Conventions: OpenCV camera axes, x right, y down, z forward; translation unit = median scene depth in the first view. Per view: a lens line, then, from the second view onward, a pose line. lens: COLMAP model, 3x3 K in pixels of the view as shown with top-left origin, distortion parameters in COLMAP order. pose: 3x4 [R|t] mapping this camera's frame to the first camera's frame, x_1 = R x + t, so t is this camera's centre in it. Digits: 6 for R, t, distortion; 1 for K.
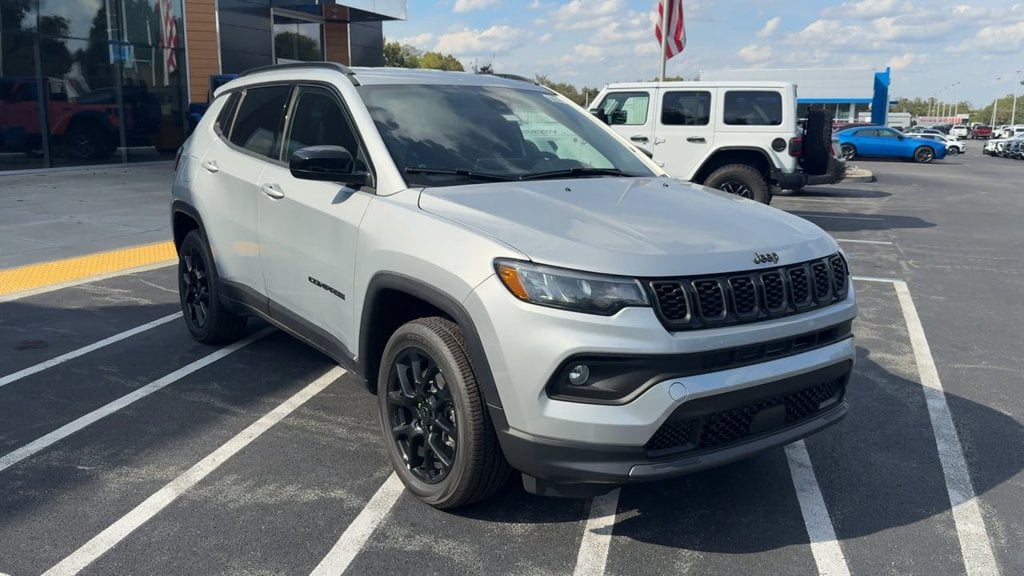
lens RADIAL K [[836.4, 0, 512.0], [0, 836.4, 288.0], [0, 0, 1]] dist [0.140004, -0.261644]
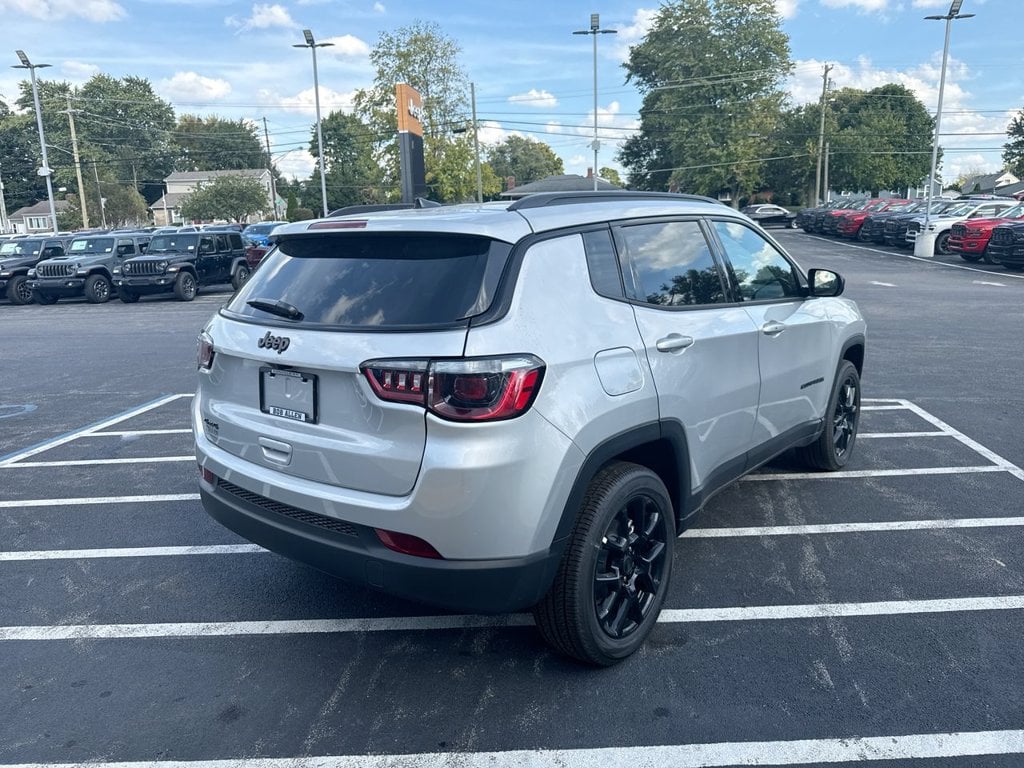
lens RADIAL K [[724.3, 0, 506.0], [0, 724.3, 384.3], [0, 0, 1]] dist [0.025734, -0.037293]
pose [[-0.237966, -0.212911, 0.947650, -1.175868], [0.216360, 0.939543, 0.265420, -0.395856], [-0.946869, 0.268195, -0.177513, 1.680828]]
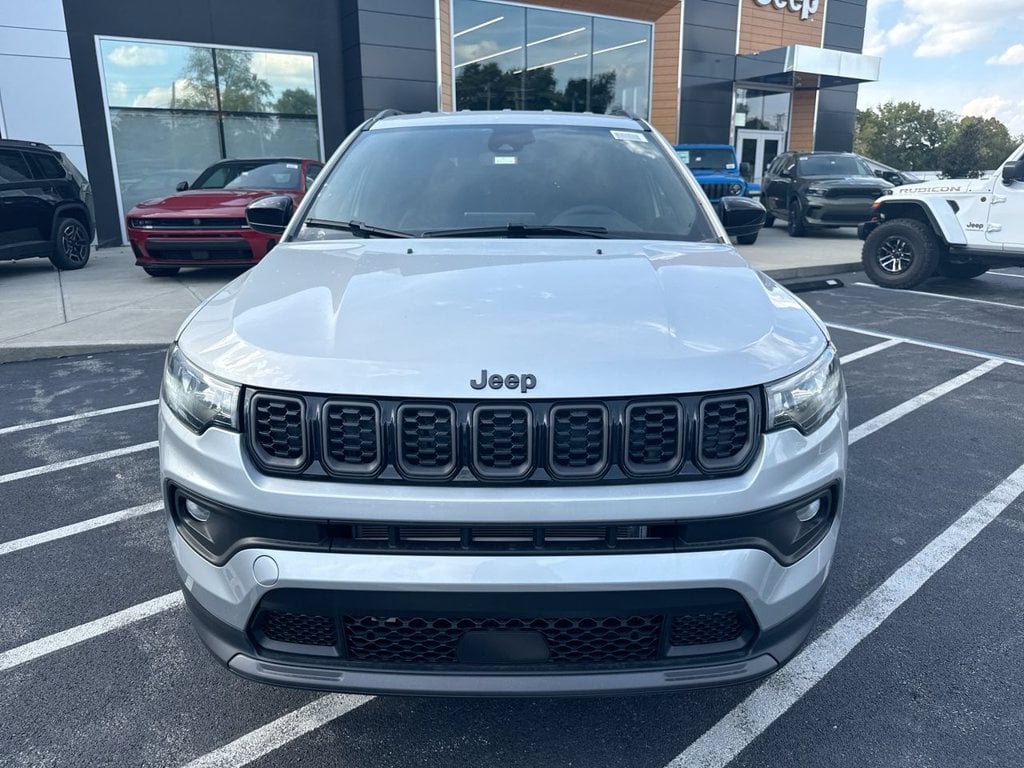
lens RADIAL K [[728.9, 0, 514.8], [0, 728.9, 380.3], [0, 0, 1]] dist [-0.004279, -0.001835]
pose [[0.805318, 0.138860, -0.576351, 0.483093], [-0.103707, 0.990188, 0.093660, -0.067819], [0.583702, -0.015654, 0.811817, 0.493155]]
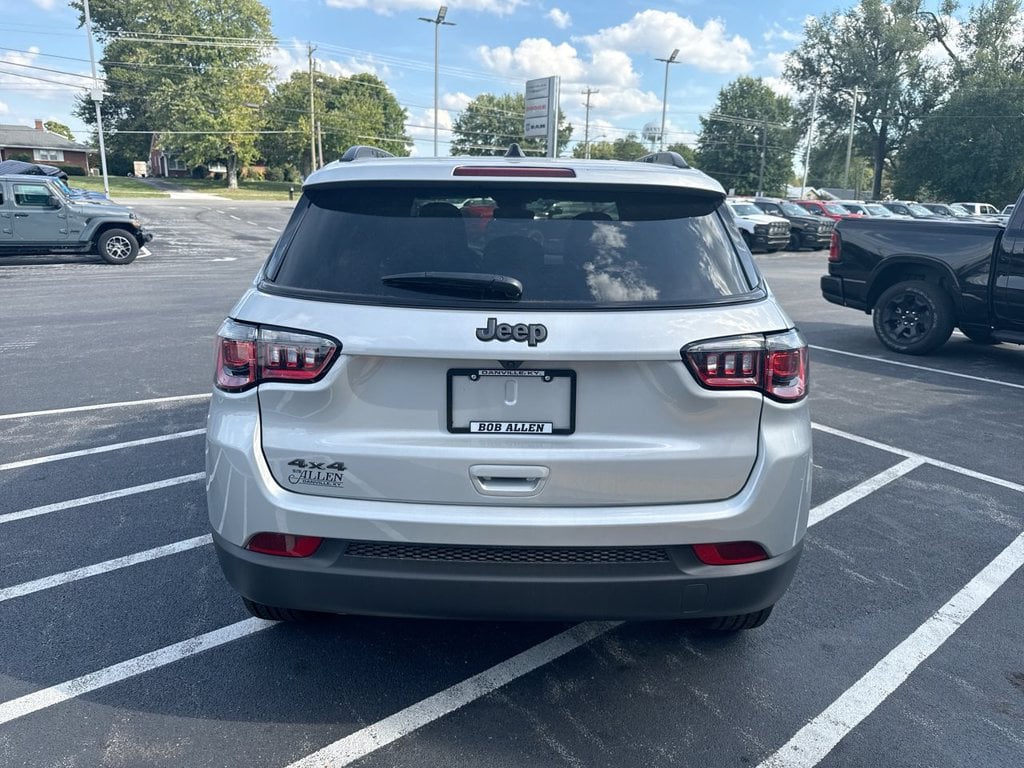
lens RADIAL K [[724.3, 0, 506.0], [0, 724.3, 384.3], [0, 0, 1]] dist [0.025734, -0.037293]
pose [[-0.791116, -0.179570, 0.584714, -0.767318], [0.091152, 0.910651, 0.402995, -0.463122], [-0.604836, 0.372114, -0.704063, 2.107411]]
